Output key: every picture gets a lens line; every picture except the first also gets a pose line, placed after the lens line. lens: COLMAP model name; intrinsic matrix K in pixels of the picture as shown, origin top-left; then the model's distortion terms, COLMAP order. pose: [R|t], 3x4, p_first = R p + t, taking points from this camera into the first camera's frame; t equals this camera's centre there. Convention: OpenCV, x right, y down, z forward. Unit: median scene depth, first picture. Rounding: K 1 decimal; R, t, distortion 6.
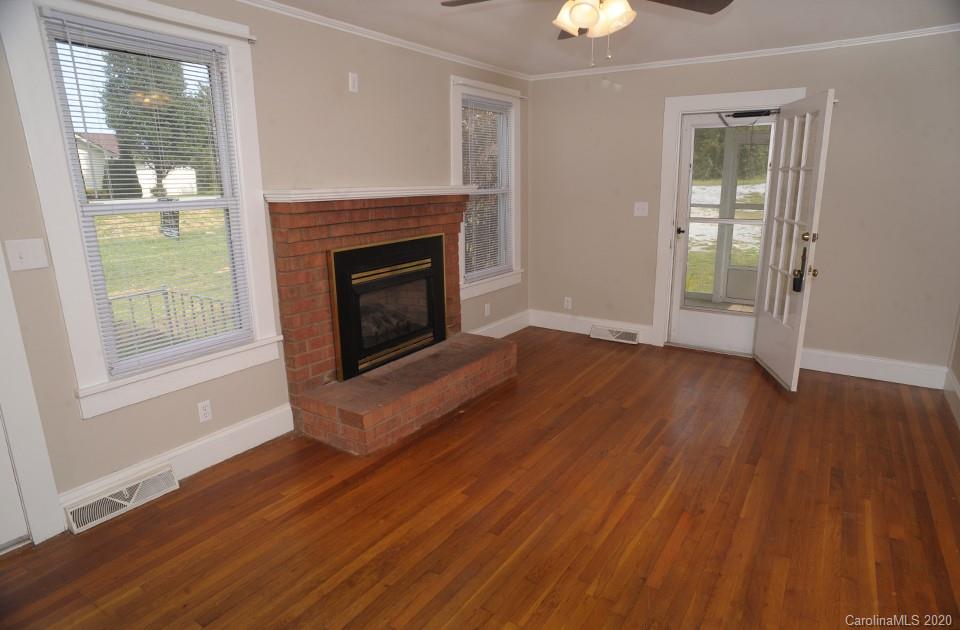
lens RADIAL K [[540.8, 0, 480.7], [0, 540.8, 319.4], [0, 0, 1]] dist [-0.095474, 0.076162]
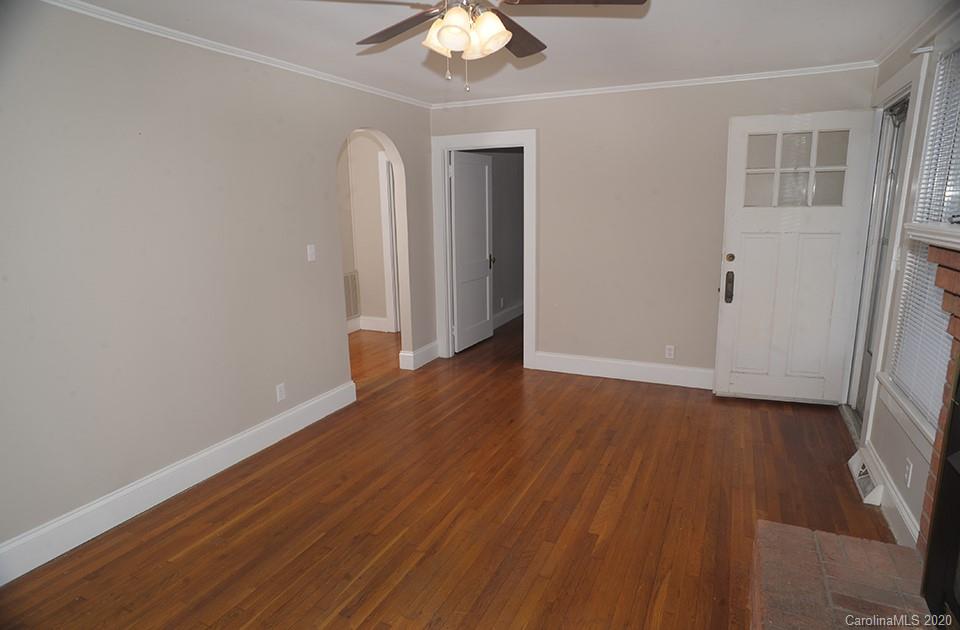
lens RADIAL K [[540.8, 0, 480.7], [0, 540.8, 319.4], [0, 0, 1]] dist [-0.095474, 0.076162]
pose [[-0.988088, 0.055700, -0.143457, 0.213647], [-0.012651, 0.899643, 0.436443, -0.324838], [0.153370, 0.433058, -0.888222, 1.228029]]
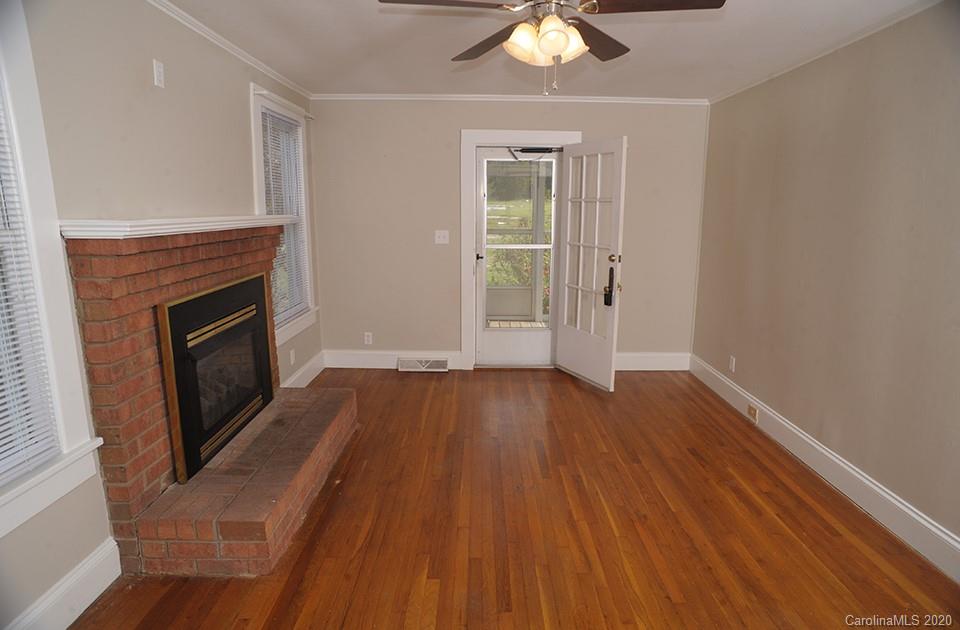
lens RADIAL K [[540.8, 0, 480.7], [0, 540.8, 319.4], [0, 0, 1]] dist [-0.095474, 0.076162]
pose [[0.833425, -0.097634, 0.543940, -0.284272], [0.123072, 0.992343, -0.010453, -0.045559], [-0.538755, 0.075656, 0.839059, 0.168312]]
